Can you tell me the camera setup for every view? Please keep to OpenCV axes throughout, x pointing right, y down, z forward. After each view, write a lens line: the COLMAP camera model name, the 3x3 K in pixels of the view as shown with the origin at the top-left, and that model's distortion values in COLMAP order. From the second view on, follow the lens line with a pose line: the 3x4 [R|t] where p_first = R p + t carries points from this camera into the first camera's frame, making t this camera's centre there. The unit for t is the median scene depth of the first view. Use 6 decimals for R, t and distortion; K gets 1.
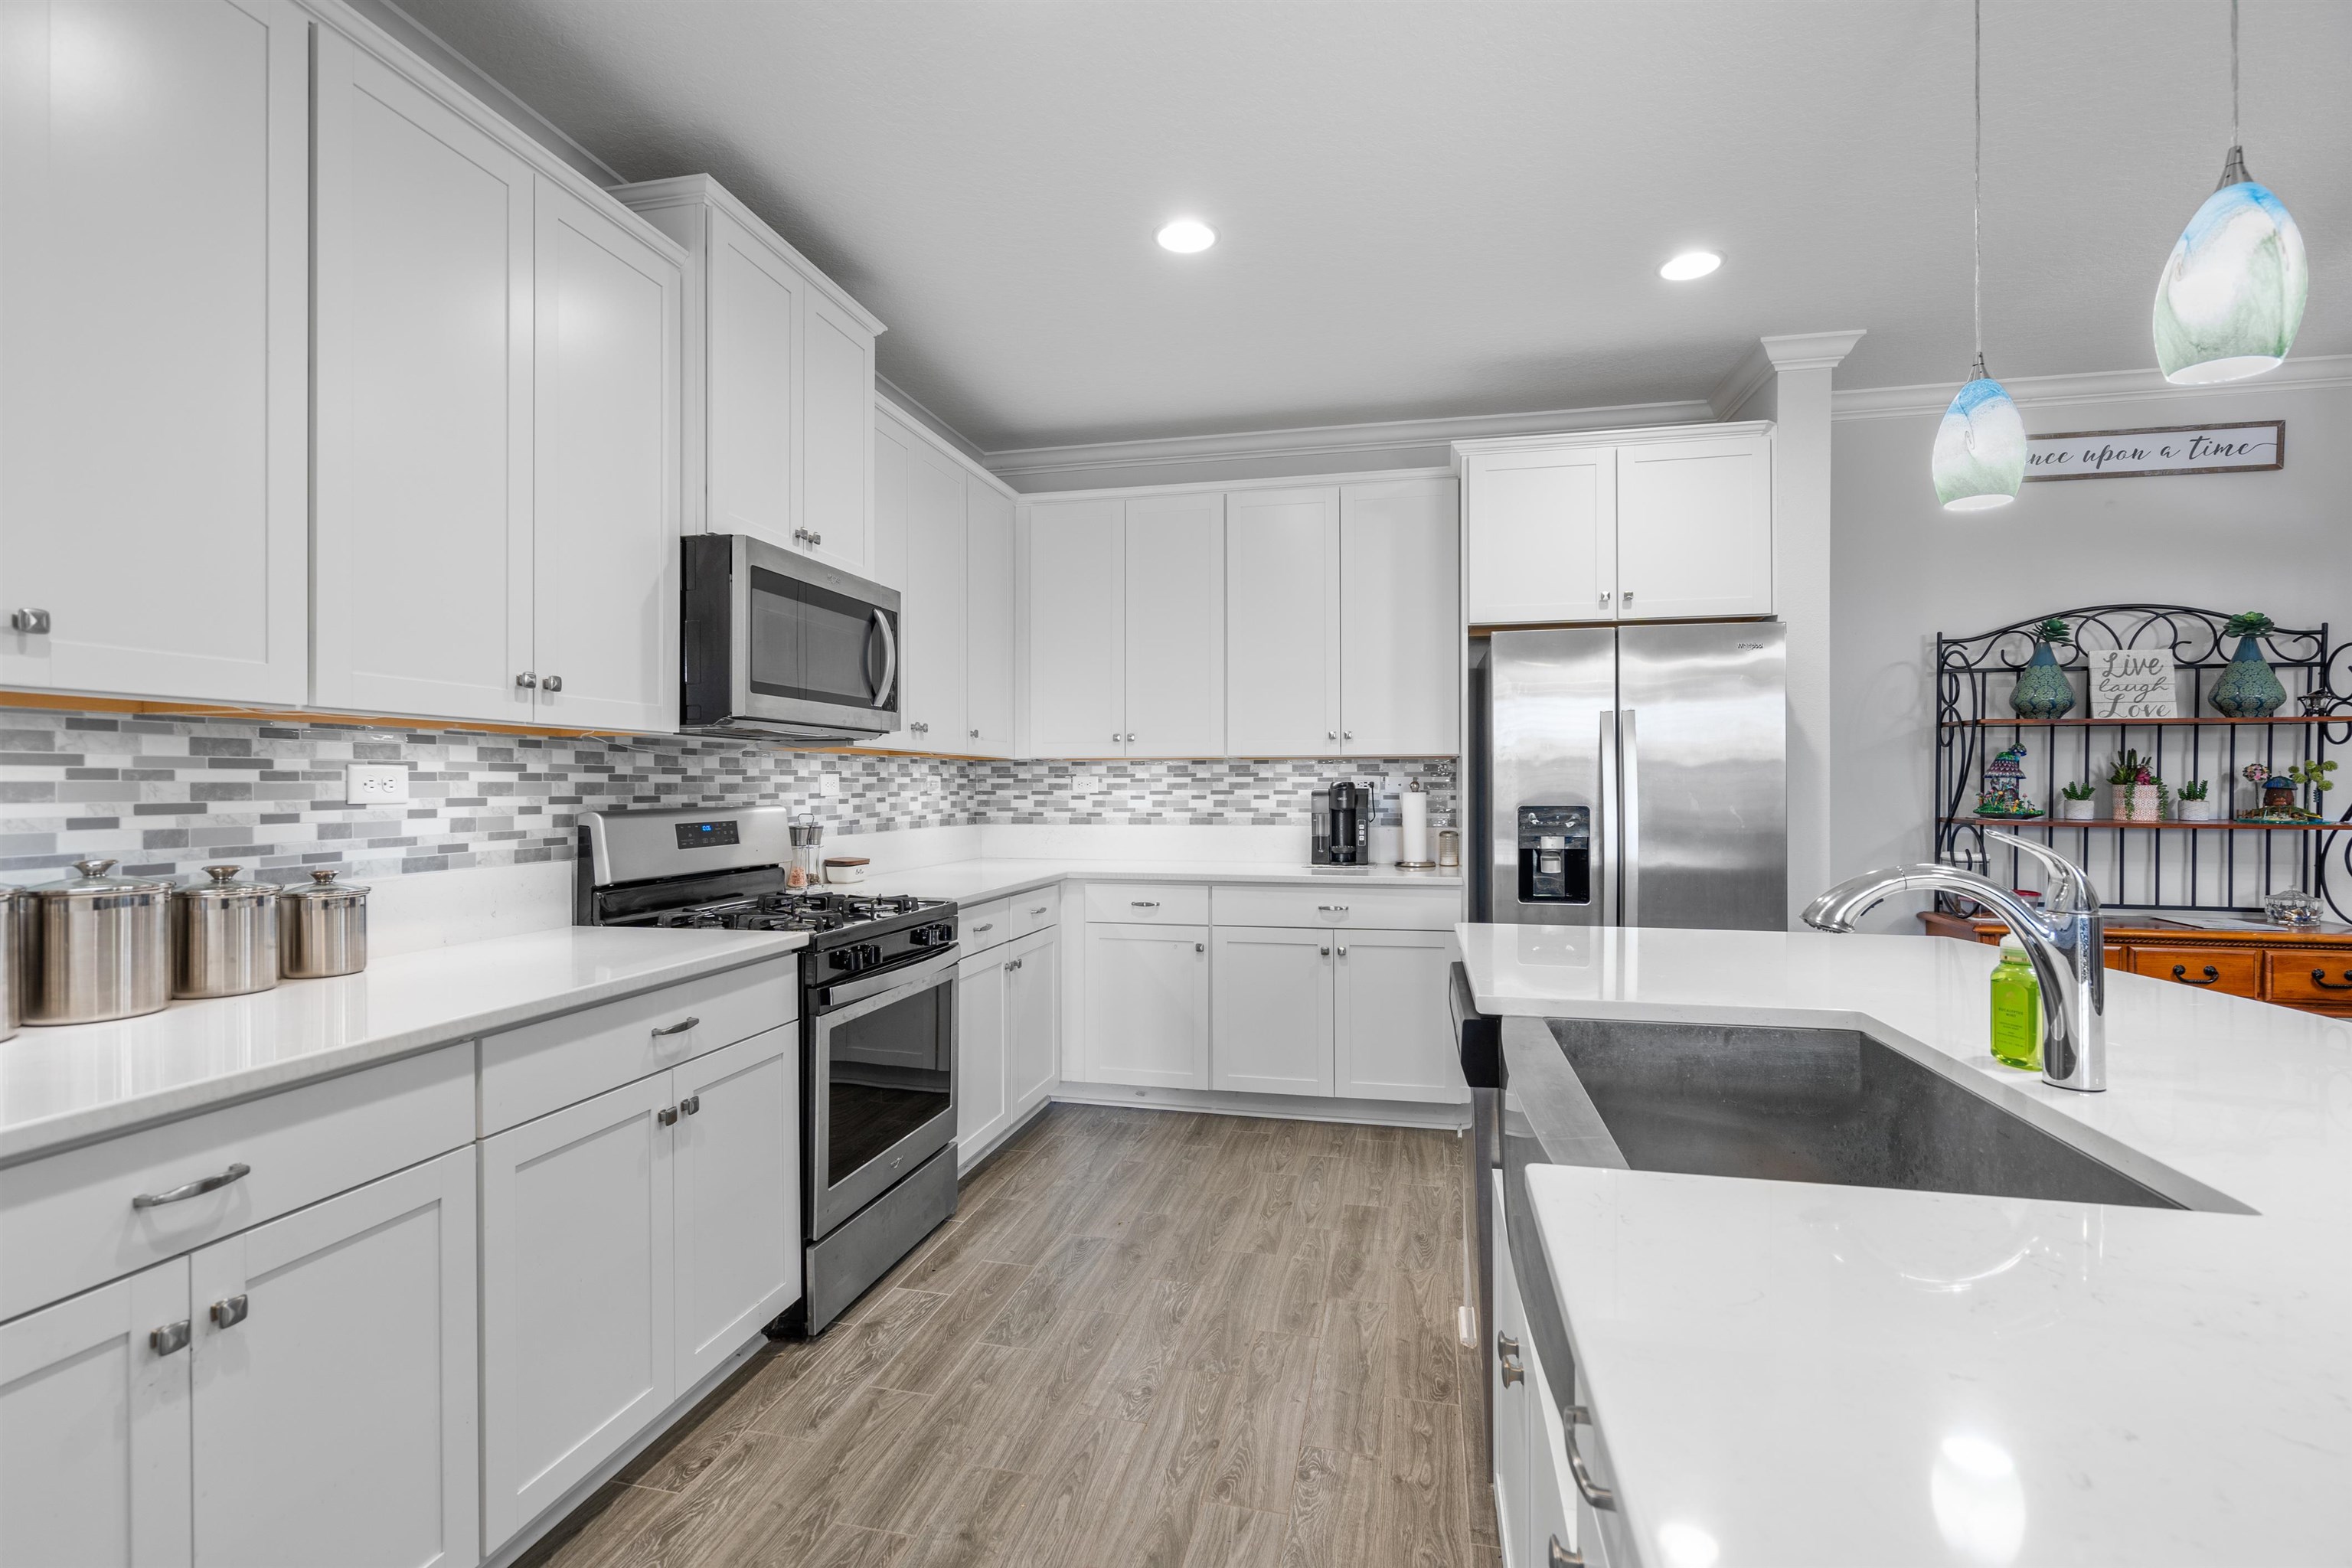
lens RADIAL K [[1087.9, 0, 1173.2], [0, 1087.9, 782.6], [0, 0, 1]] dist [-0.002266, 0.000222]
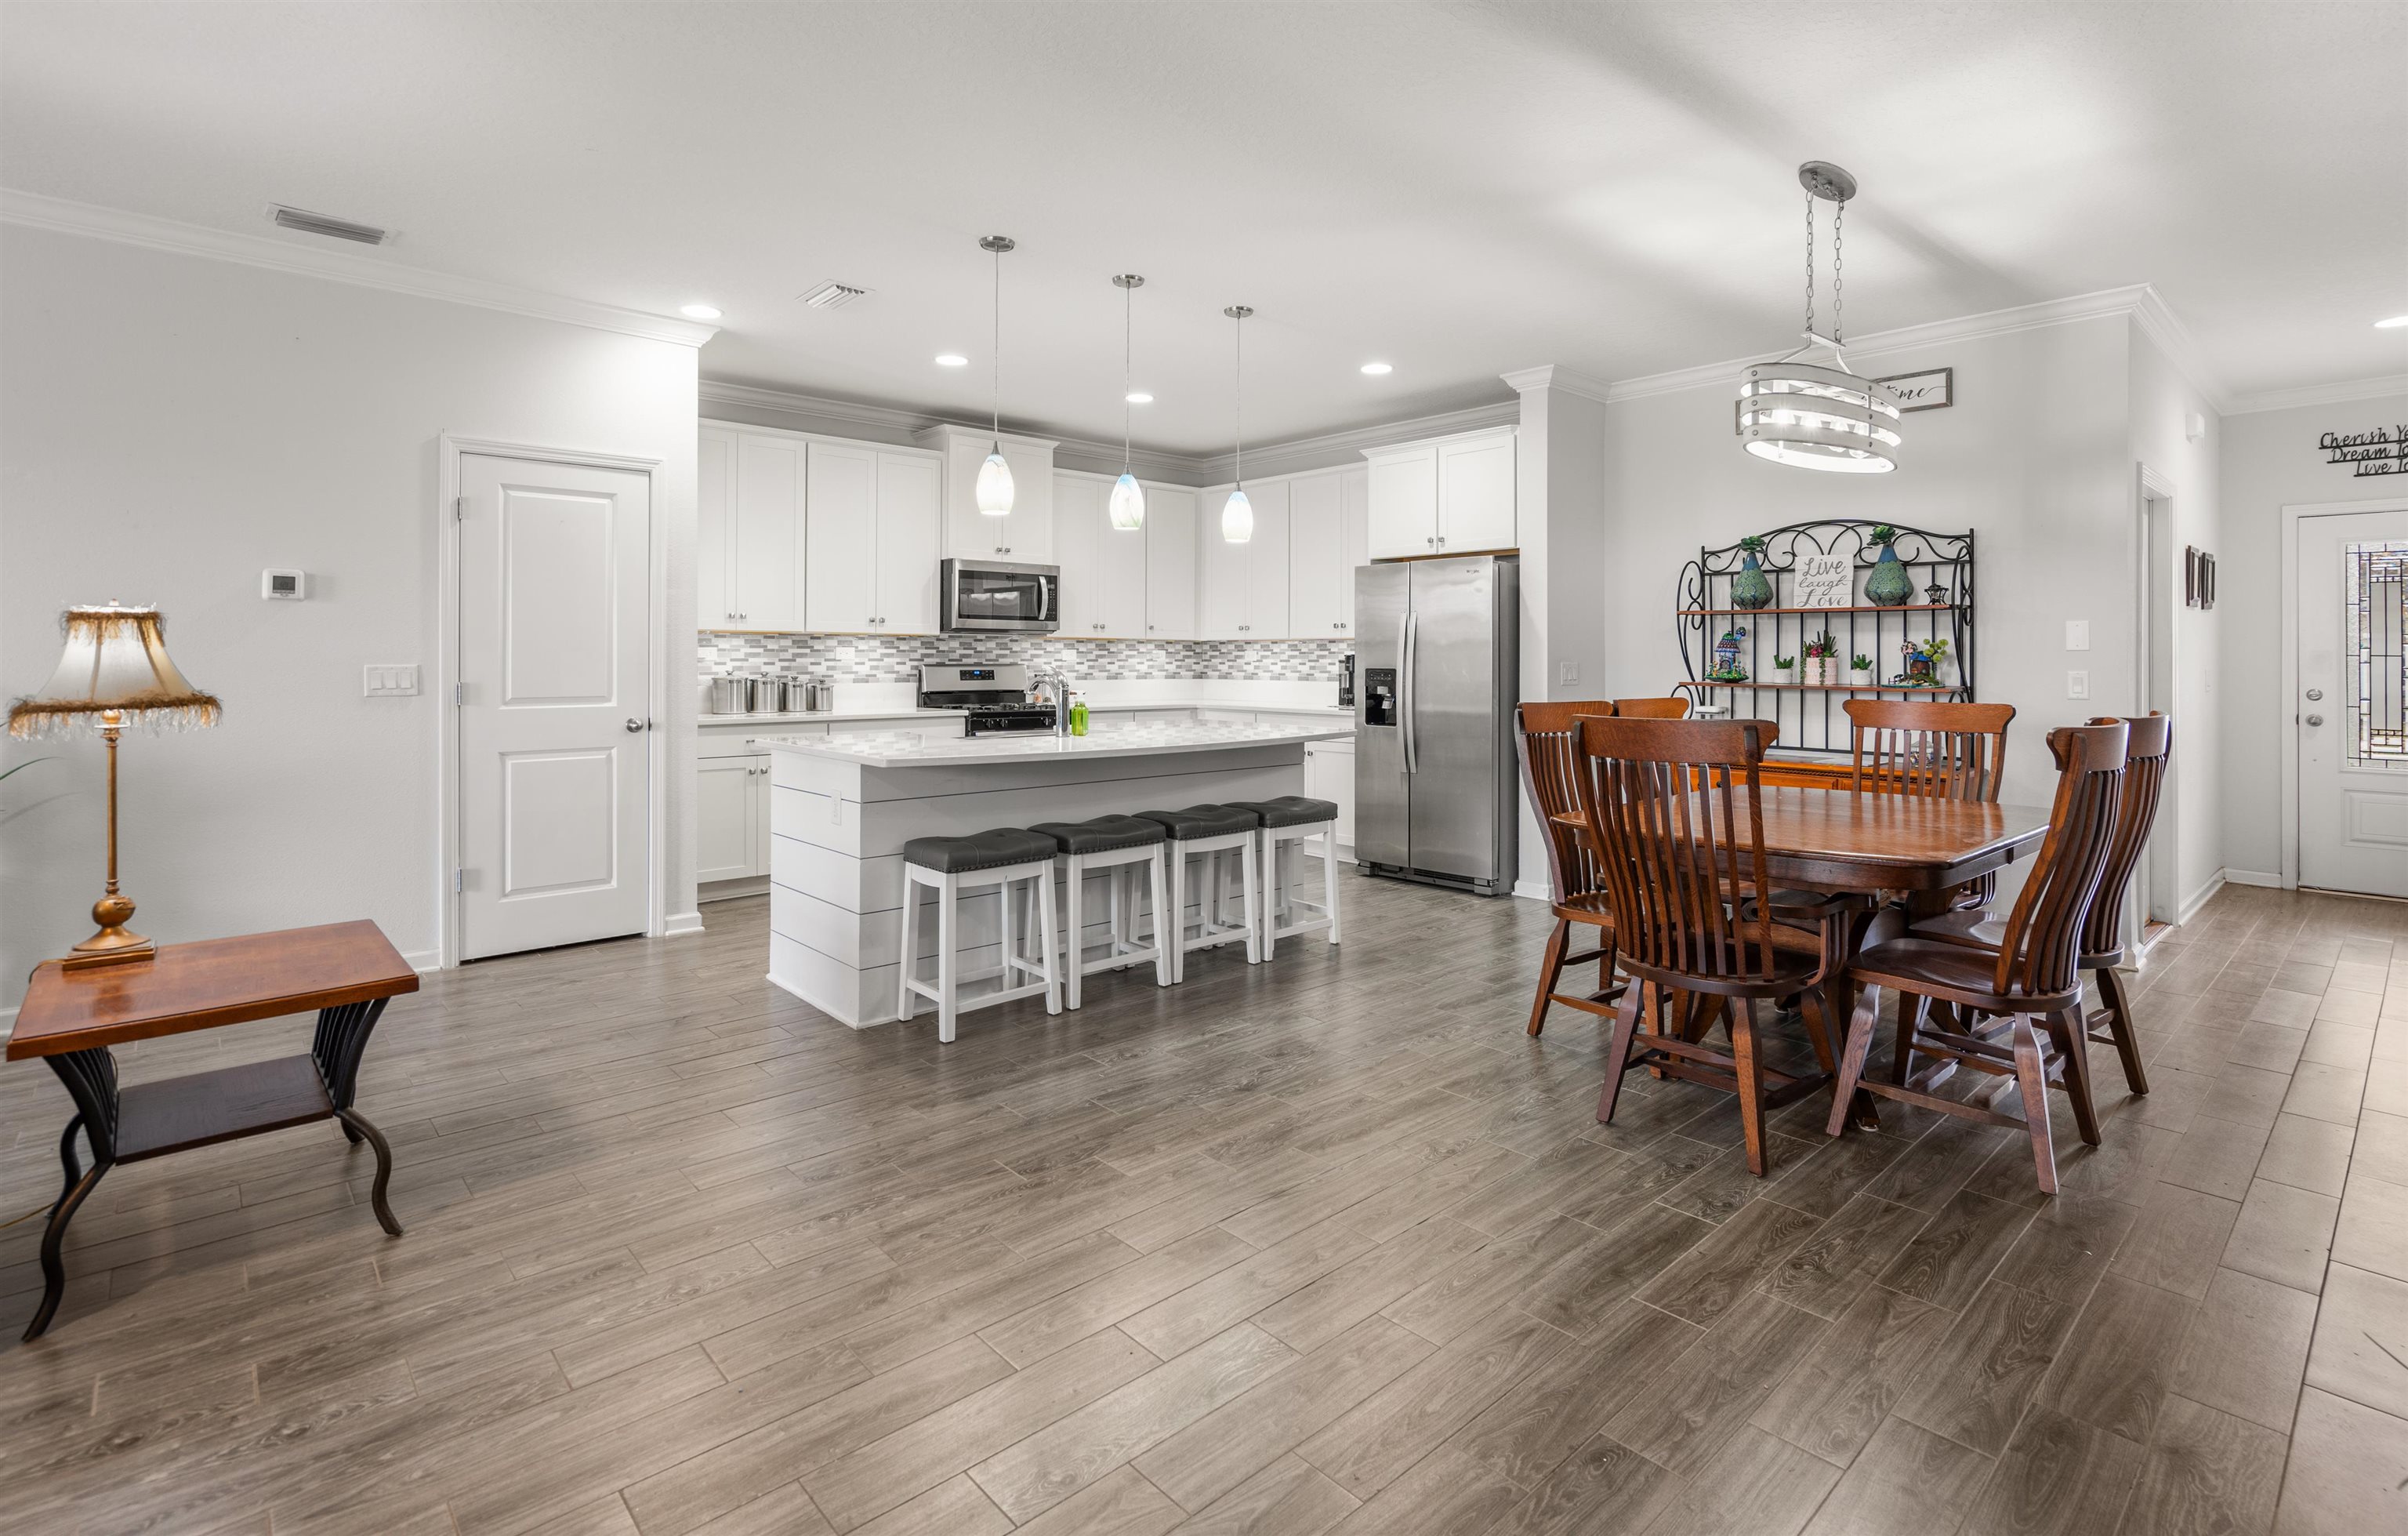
lens RADIAL K [[1127.1, 0, 1179.0], [0, 1127.1, 649.0], [0, 0, 1]] dist [-0.000399, -0.000692]
pose [[0.807763, -0.000549, -0.589508, 1.059371], [-0.003495, 0.999978, -0.005721, 0.001909], [0.589498, 0.006681, 0.807743, -0.567531]]
